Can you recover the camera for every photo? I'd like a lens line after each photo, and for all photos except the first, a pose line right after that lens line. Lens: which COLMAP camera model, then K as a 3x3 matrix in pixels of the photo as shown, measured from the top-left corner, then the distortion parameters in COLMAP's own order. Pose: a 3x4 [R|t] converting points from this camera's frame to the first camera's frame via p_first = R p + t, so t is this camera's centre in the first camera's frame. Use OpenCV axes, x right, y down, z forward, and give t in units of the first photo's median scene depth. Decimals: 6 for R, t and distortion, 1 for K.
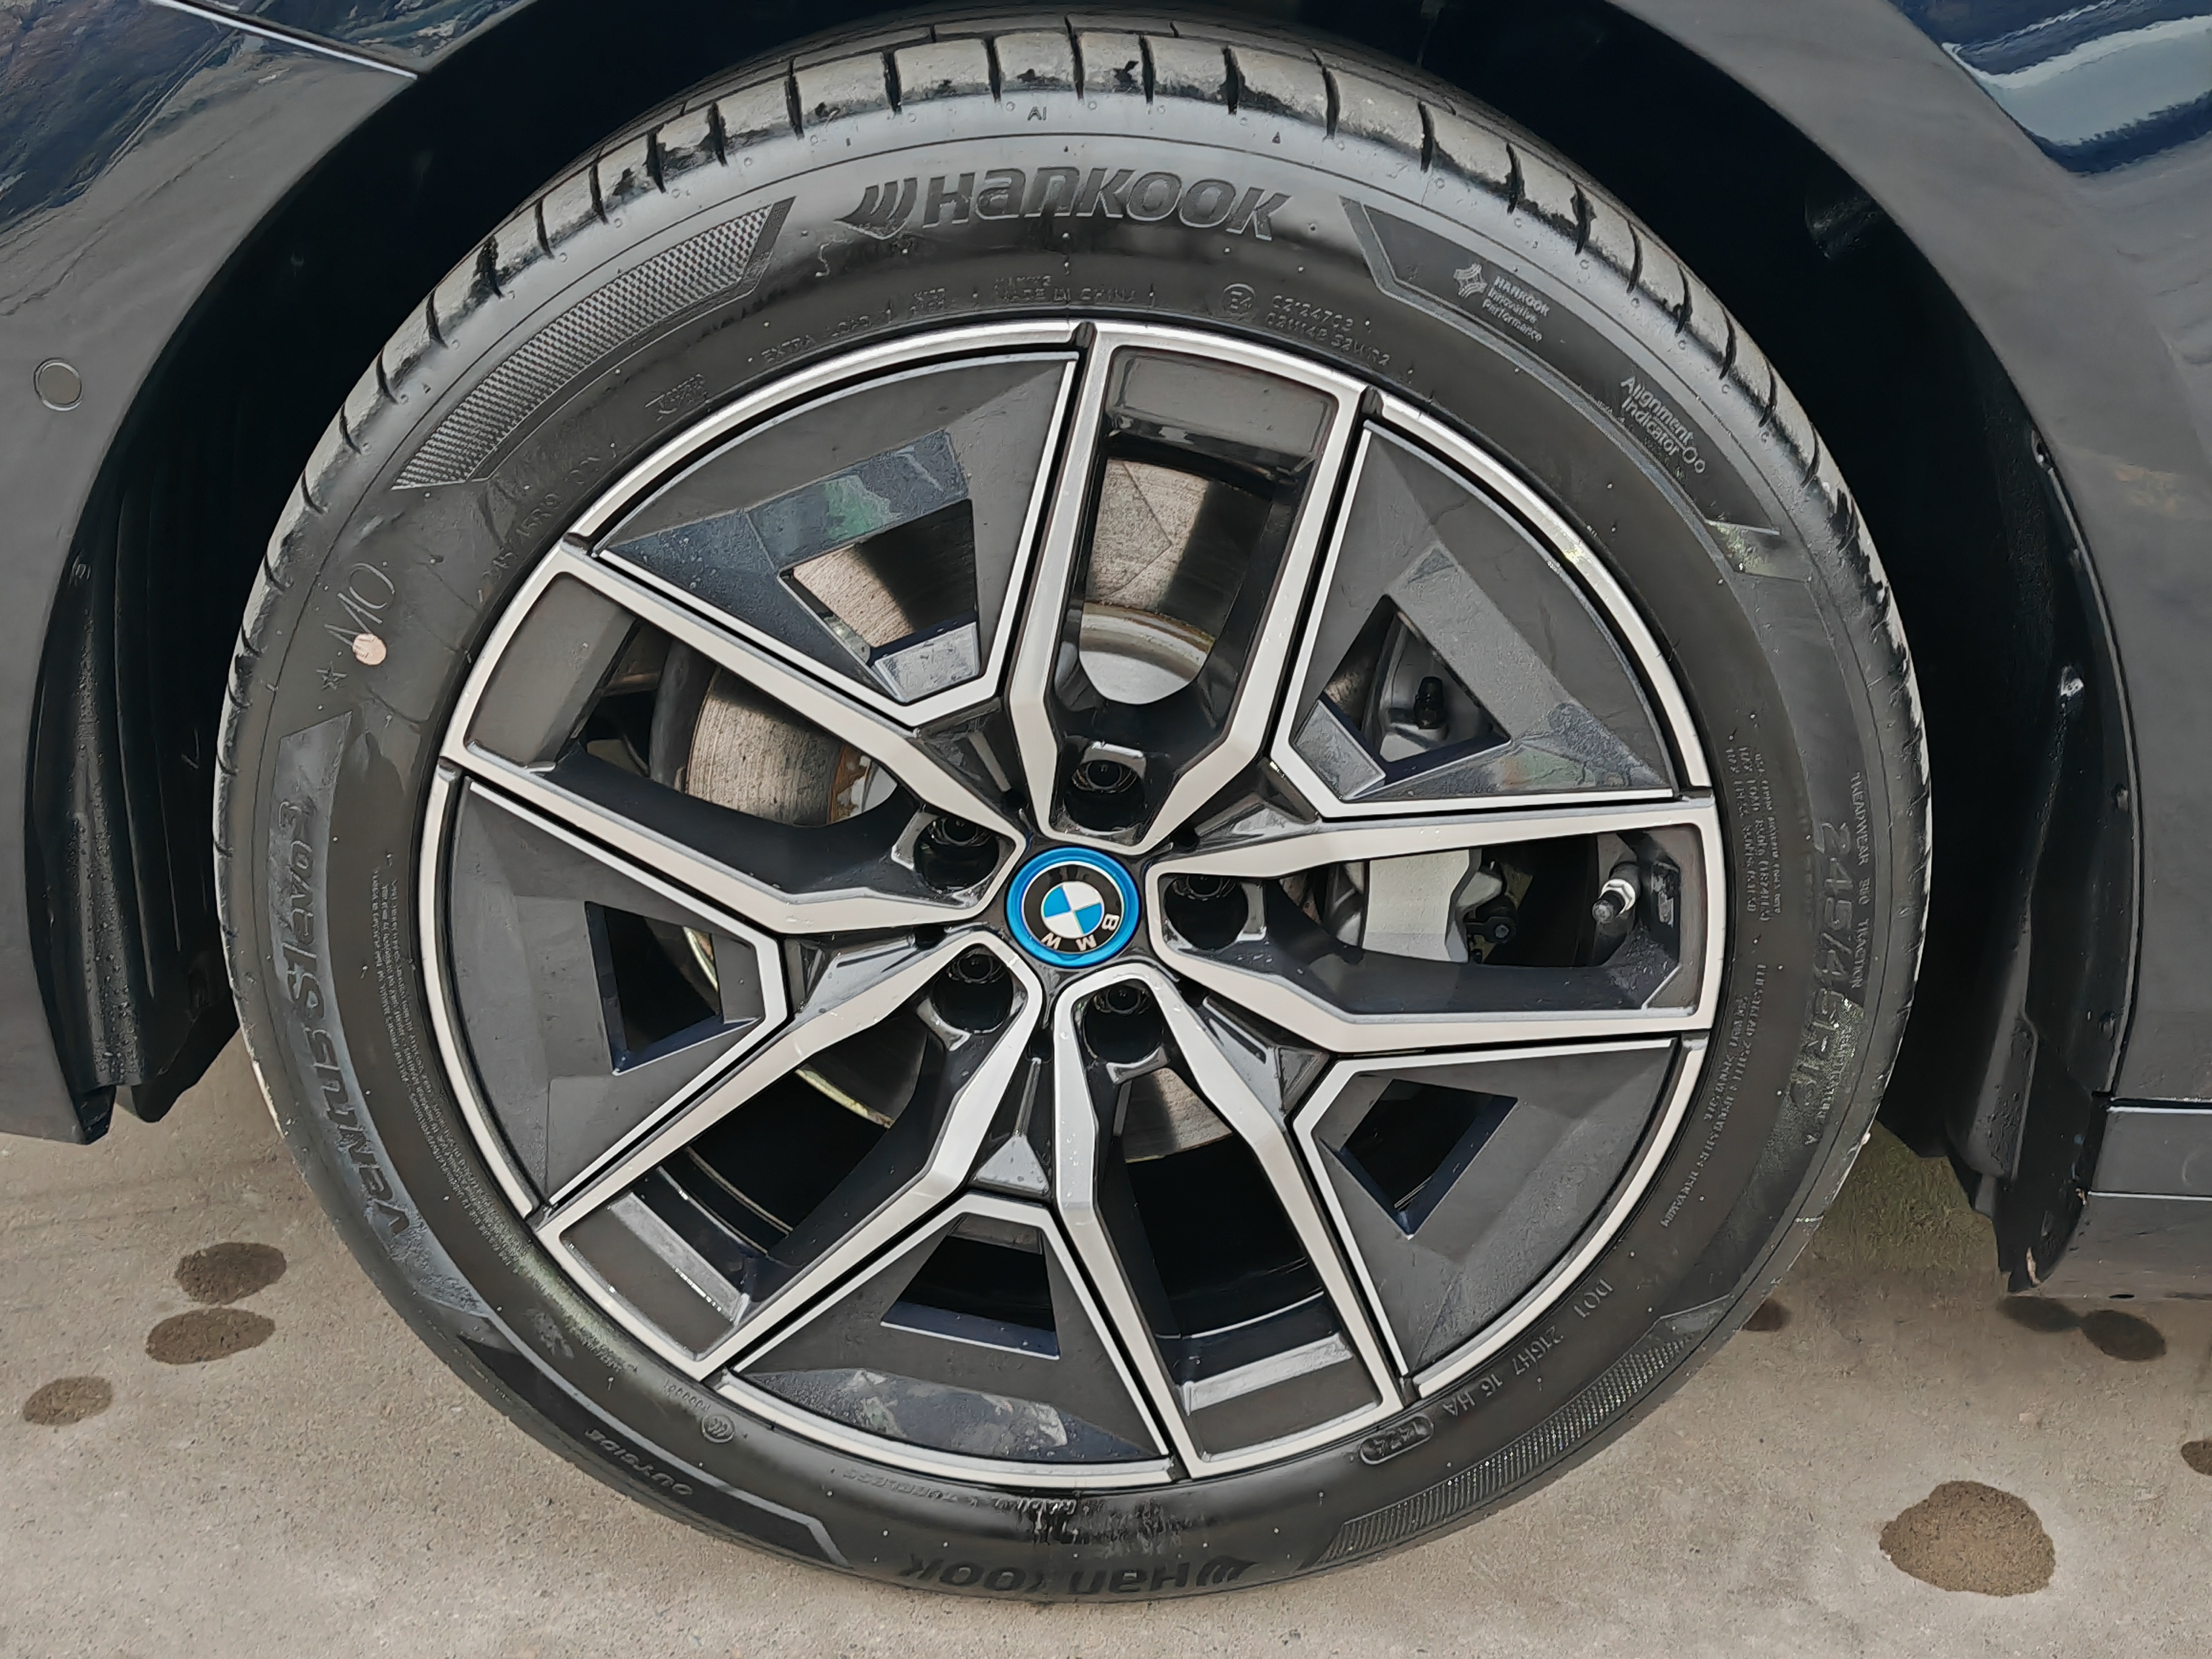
lens RADIAL K [[2606.7, 0, 1106.0], [0, 2606.7, 829.5], [0, 0, 1]] dist [-0.006871, -0.032812]
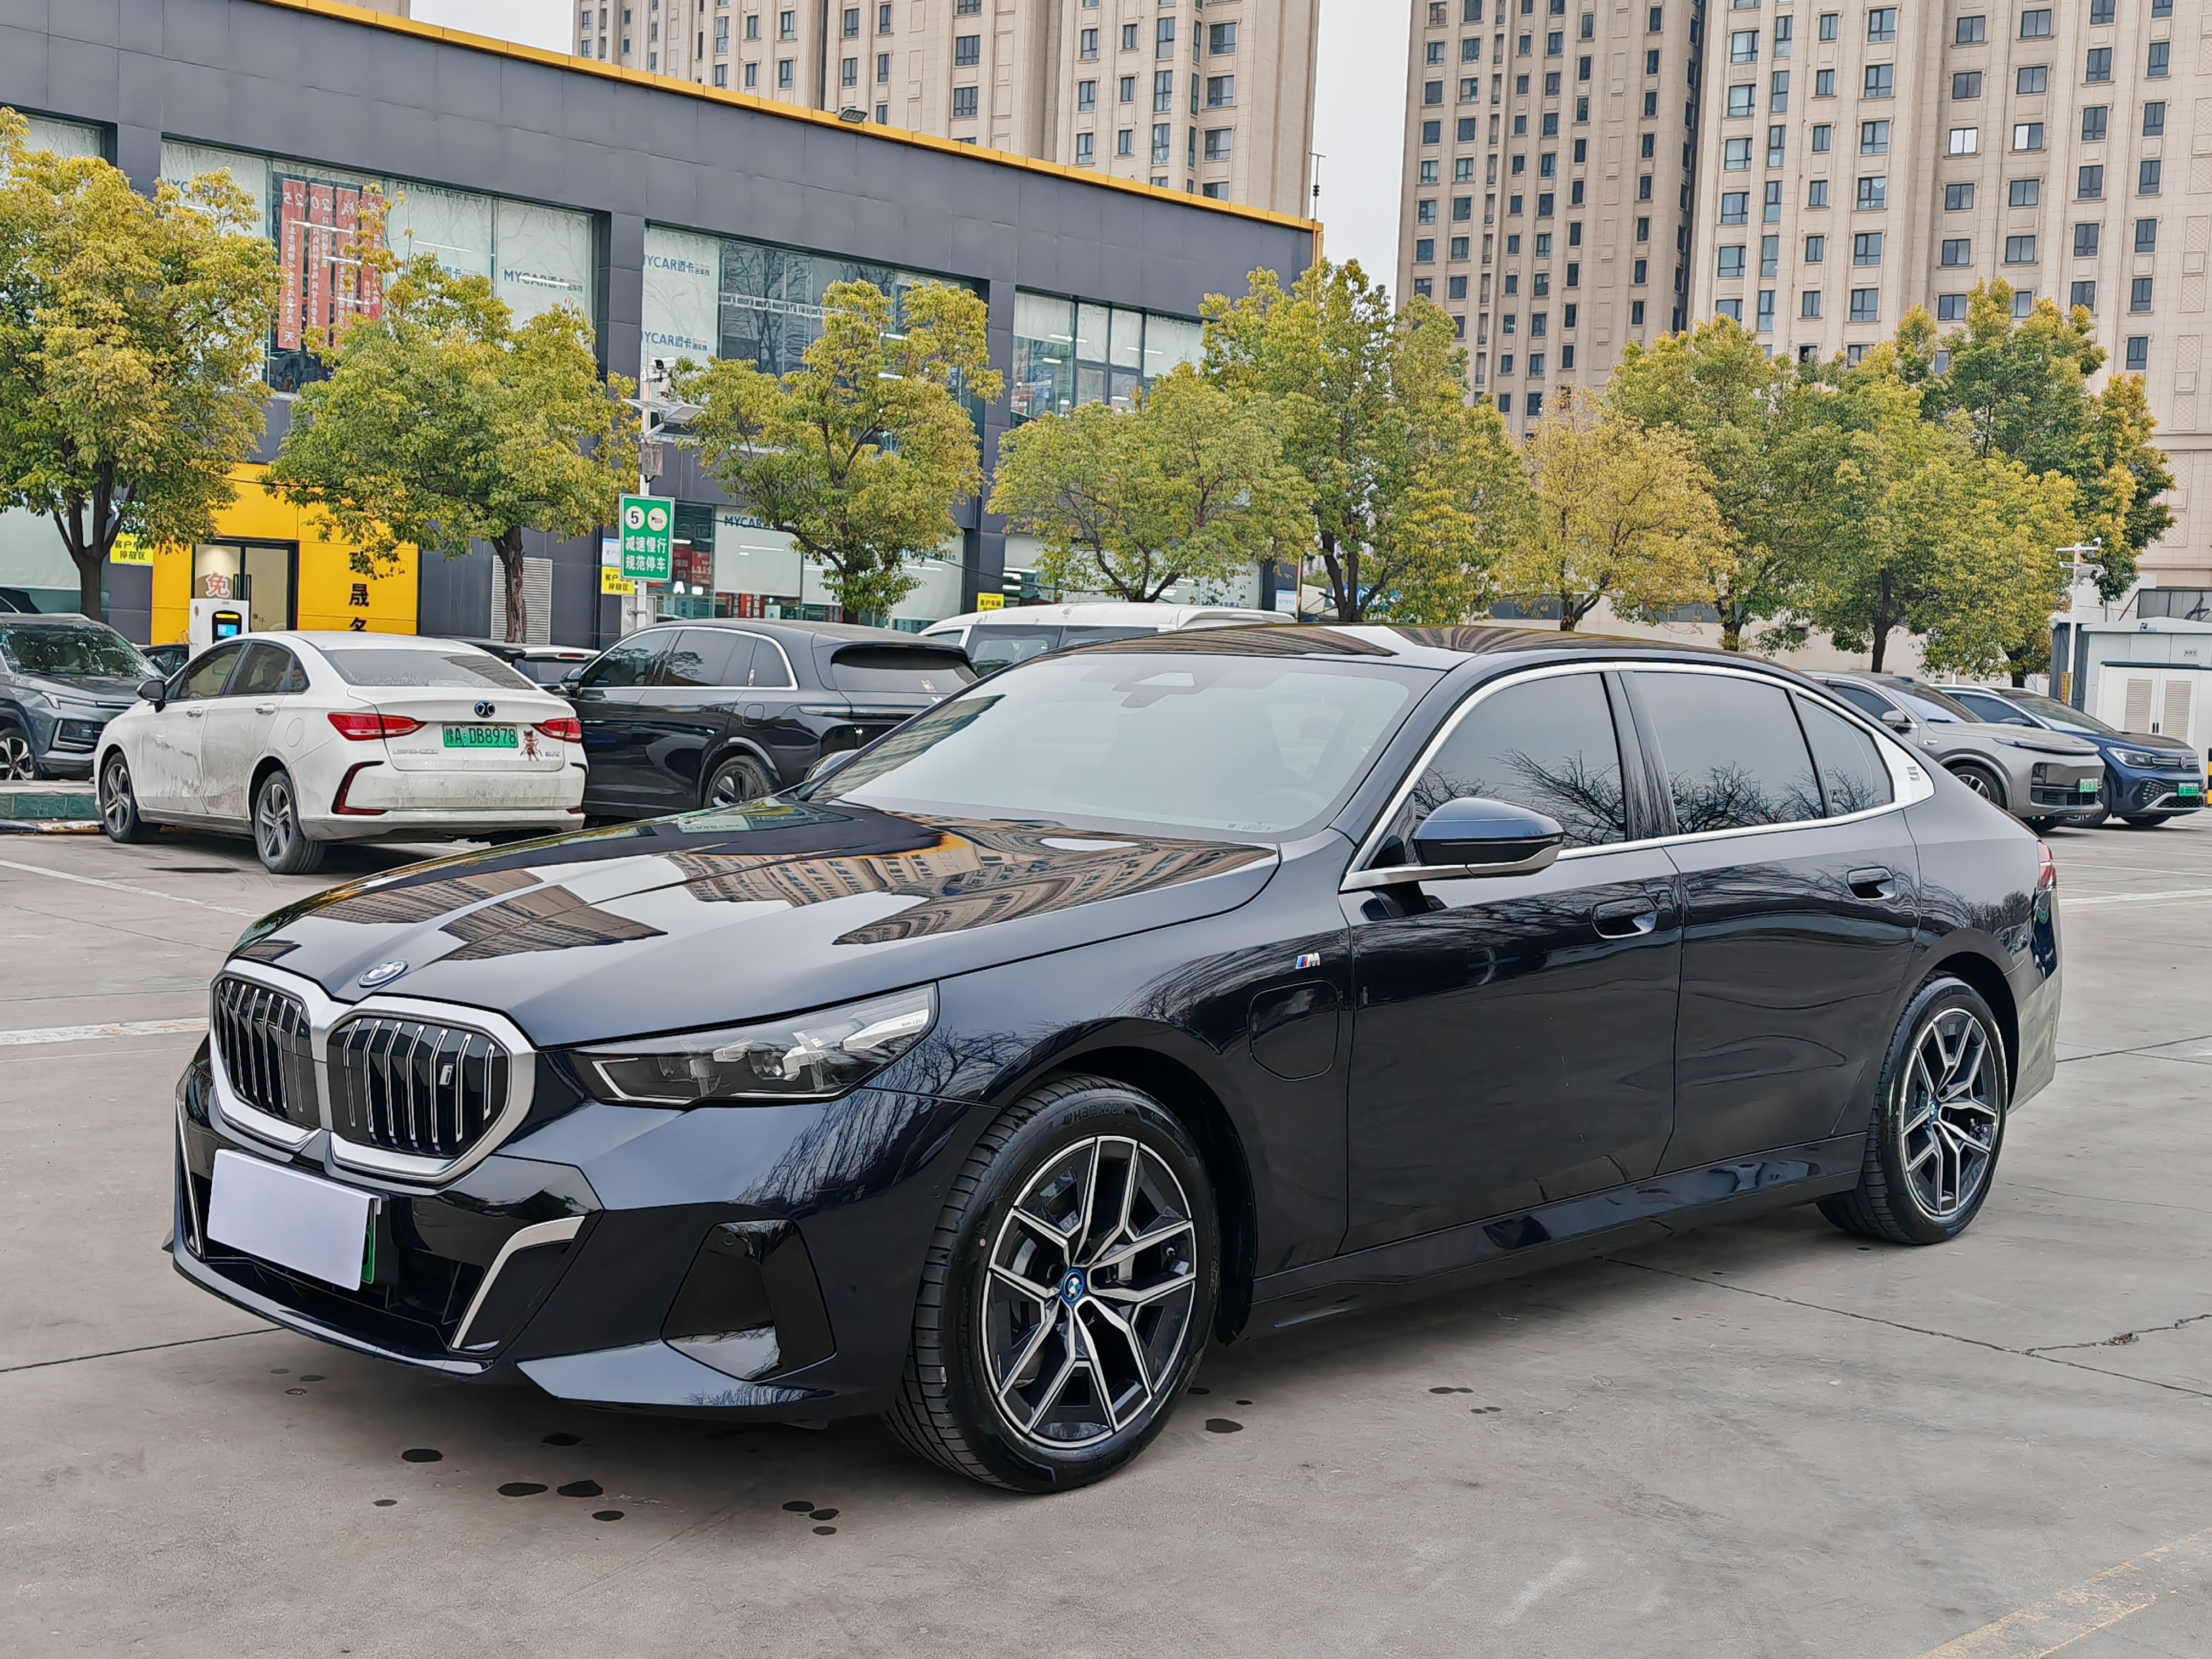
lens RADIAL K [[2586.7, 0, 1106.0], [0, 2586.7, 829.5], [0, 0, 1]] dist [0.017496, 0.061078]
pose [[0.685947, -0.079998, 0.723241, -2.781720], [0.304826, 0.934112, -0.185785, 0.129351], [-0.660725, 0.347901, 0.665137, -1.914103]]
